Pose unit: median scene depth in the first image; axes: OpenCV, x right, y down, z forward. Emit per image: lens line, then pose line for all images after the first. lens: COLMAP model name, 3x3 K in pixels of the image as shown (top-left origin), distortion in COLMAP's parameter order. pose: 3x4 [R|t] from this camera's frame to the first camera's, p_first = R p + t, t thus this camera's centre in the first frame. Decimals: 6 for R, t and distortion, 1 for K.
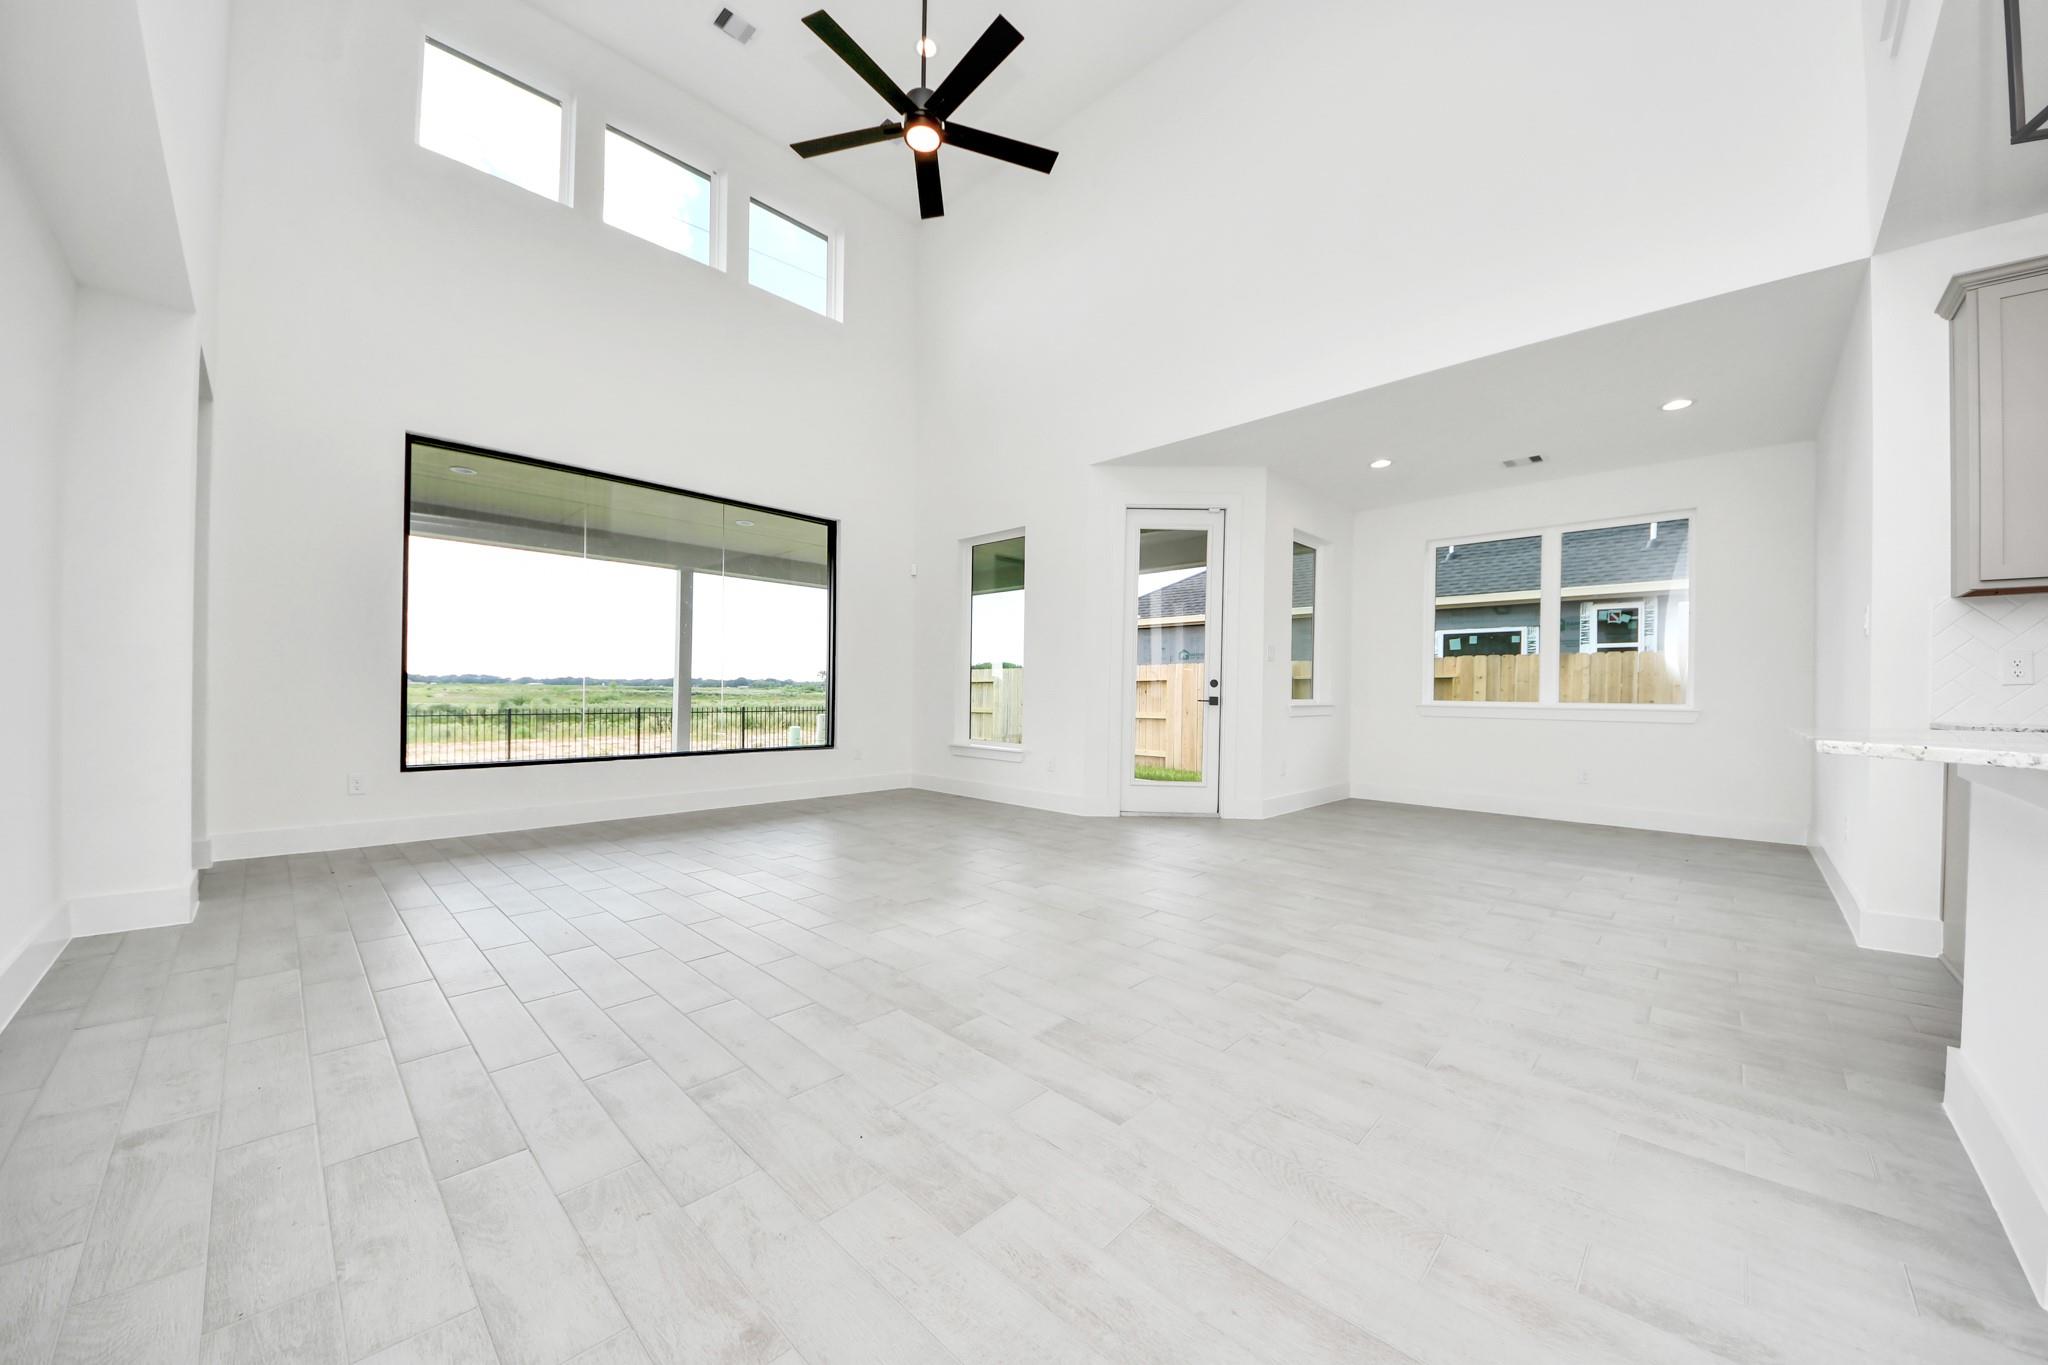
lens RADIAL K [[738.6, 0, 1012.0], [0, 738.6, 685.8], [0, 0, 1]] dist [-0.001116, -0.000882]
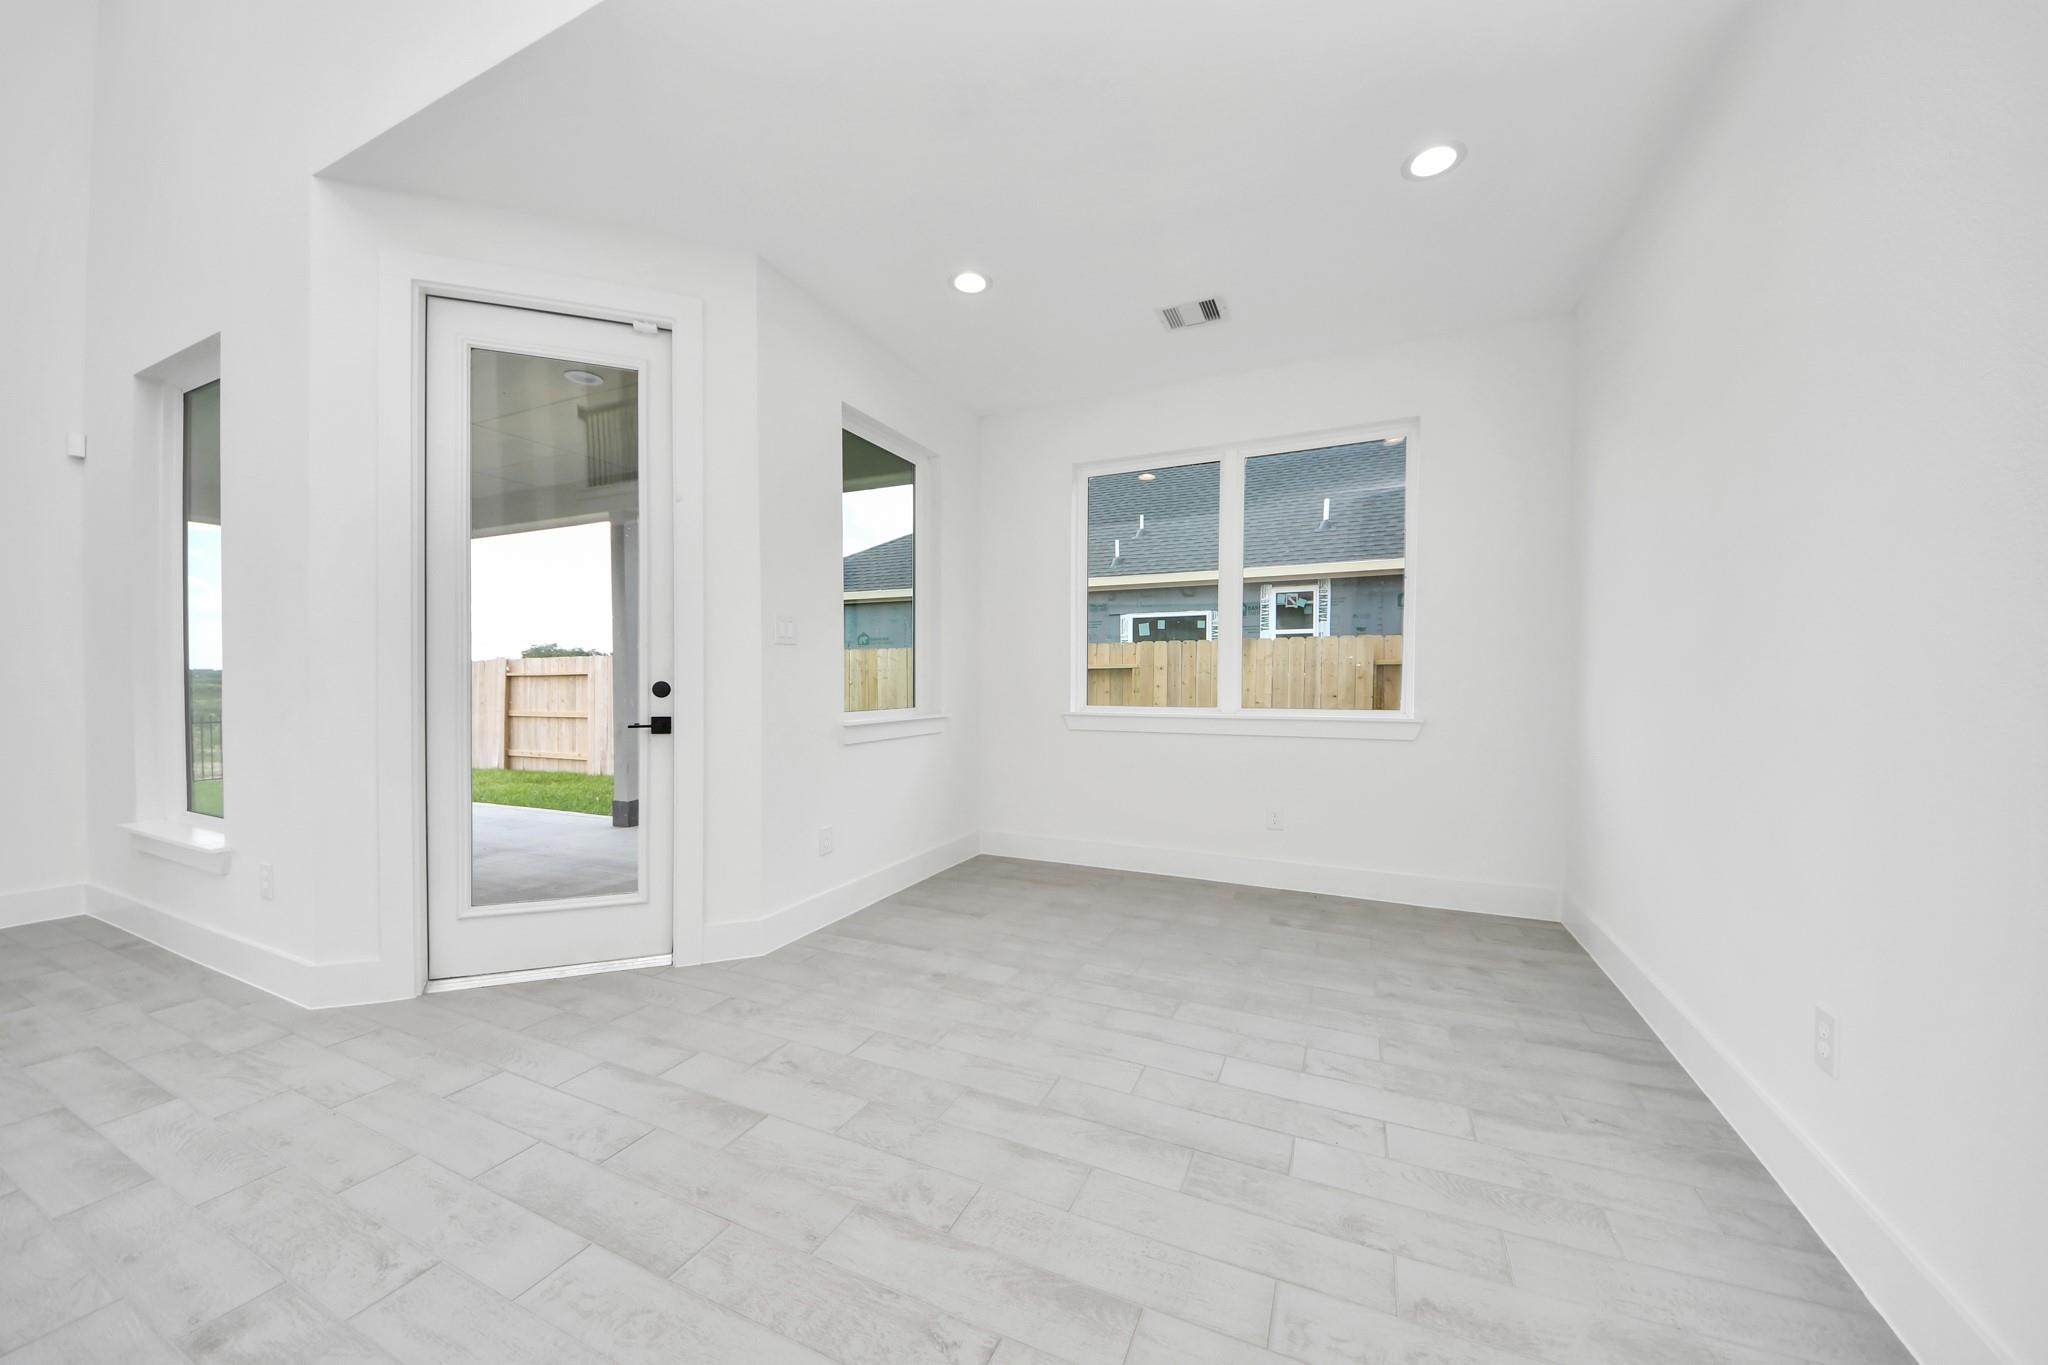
lens RADIAL K [[738.6, 0, 1027.4], [0, 738.6, 679.9], [0, 0, 1]] dist [-0.001116, -0.000882]
pose [[0.936570, -0.012059, 0.350272, 0.234621], [0.008841, 0.999903, 0.010784, -0.009262], [-0.350368, -0.007003, 0.936586, 0.322364]]
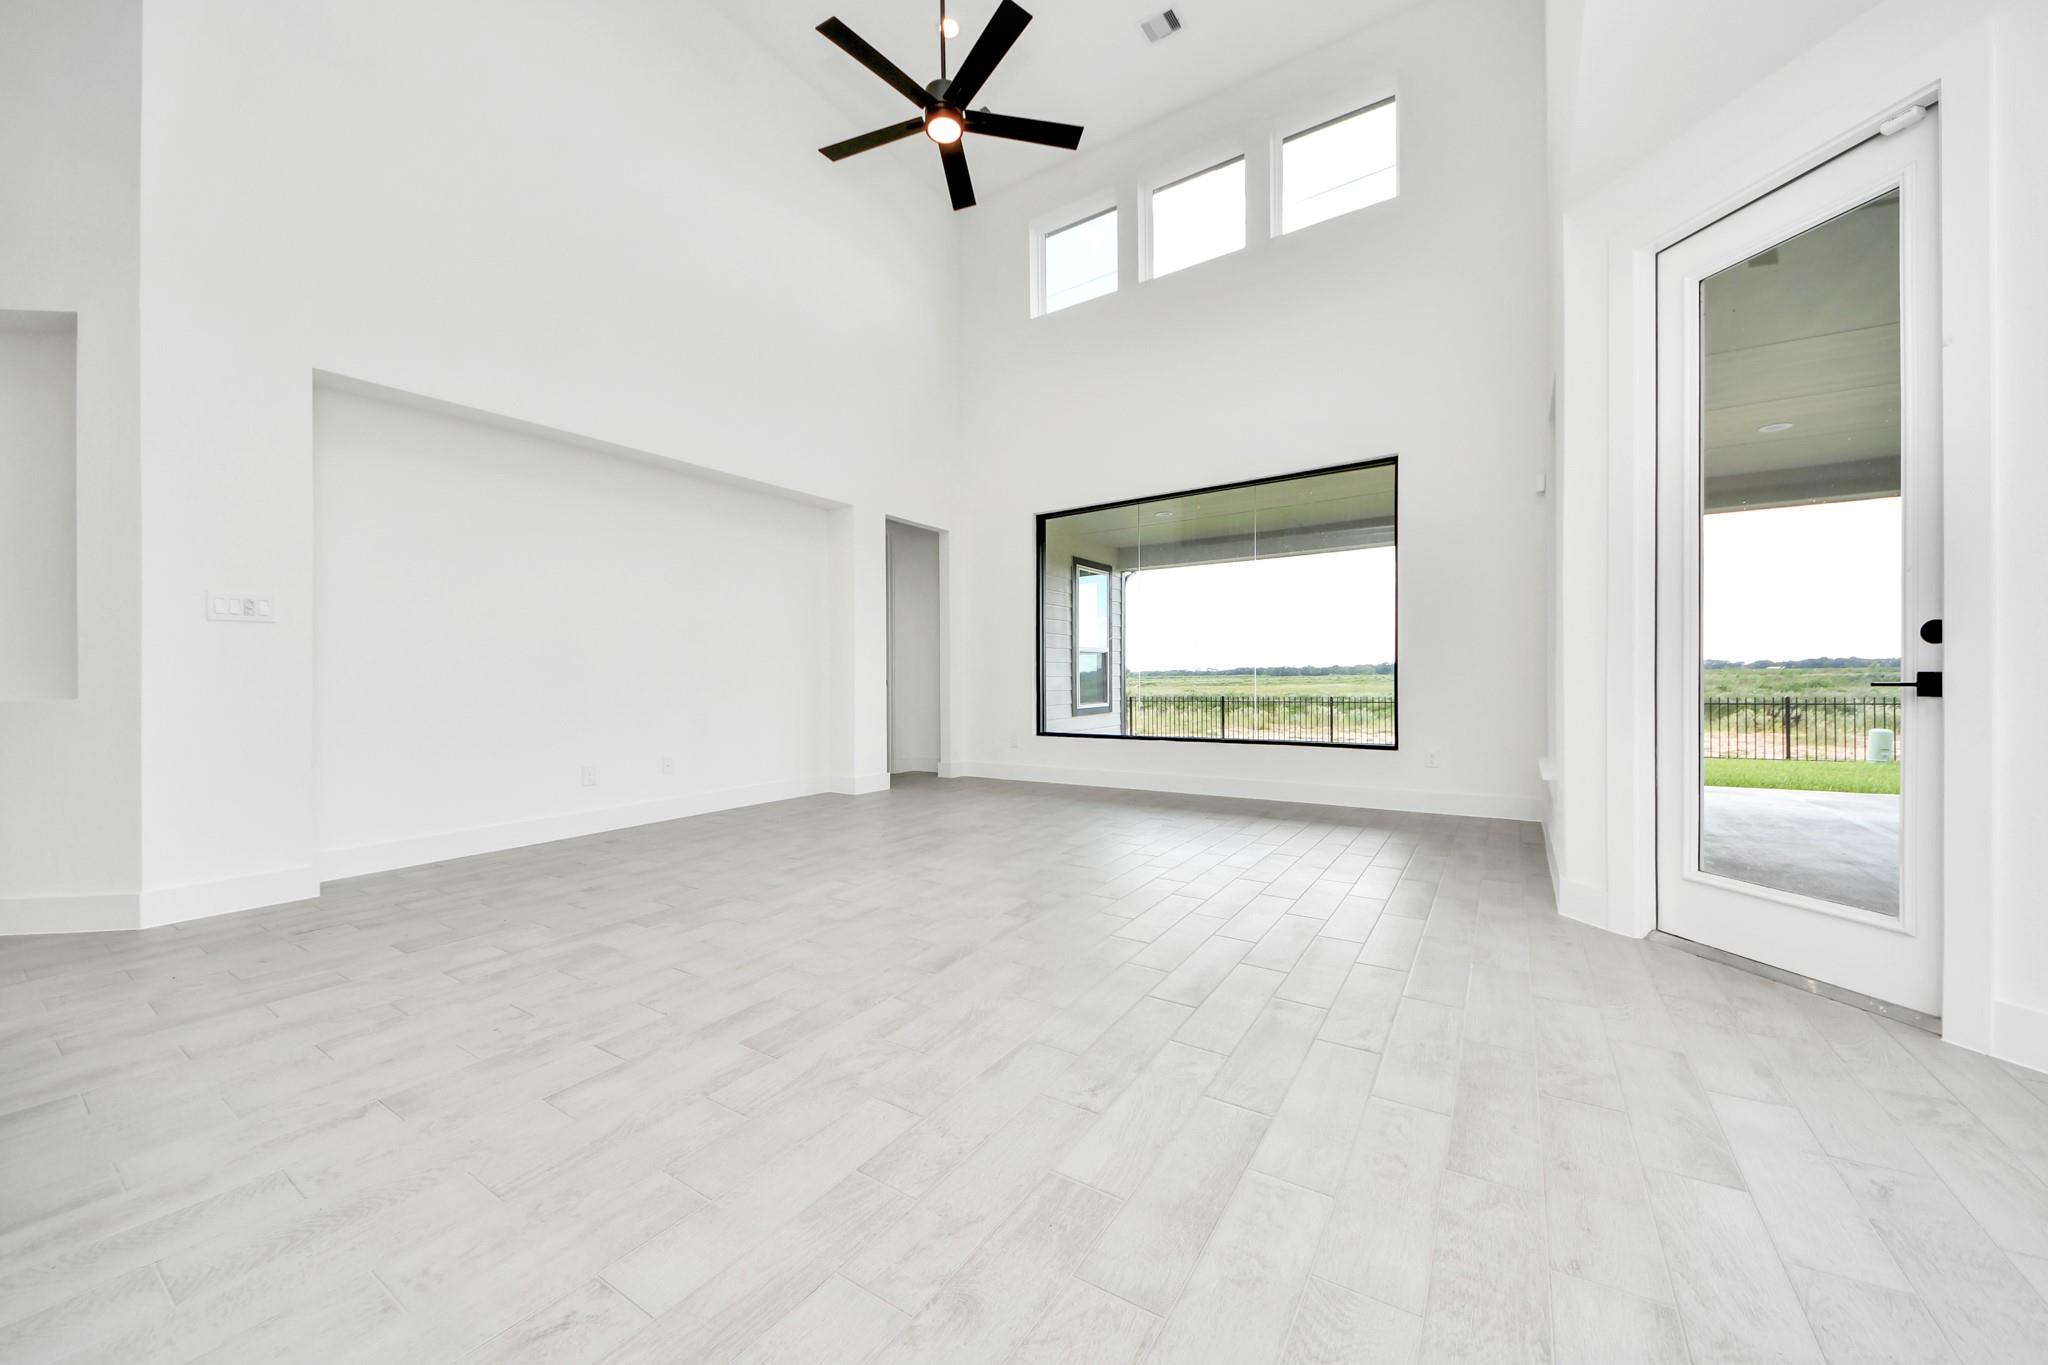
lens RADIAL K [[738.6, 0, 1009.3], [0, 738.6, 685.9], [0, 0, 1]] dist [-0.001116, -0.000882]
pose [[0.195963, -0.008207, -0.980577, 0.370123], [0.025039, 0.999681, -0.003363, 0.008371], [0.980292, -0.023894, 0.196106, 0.369620]]
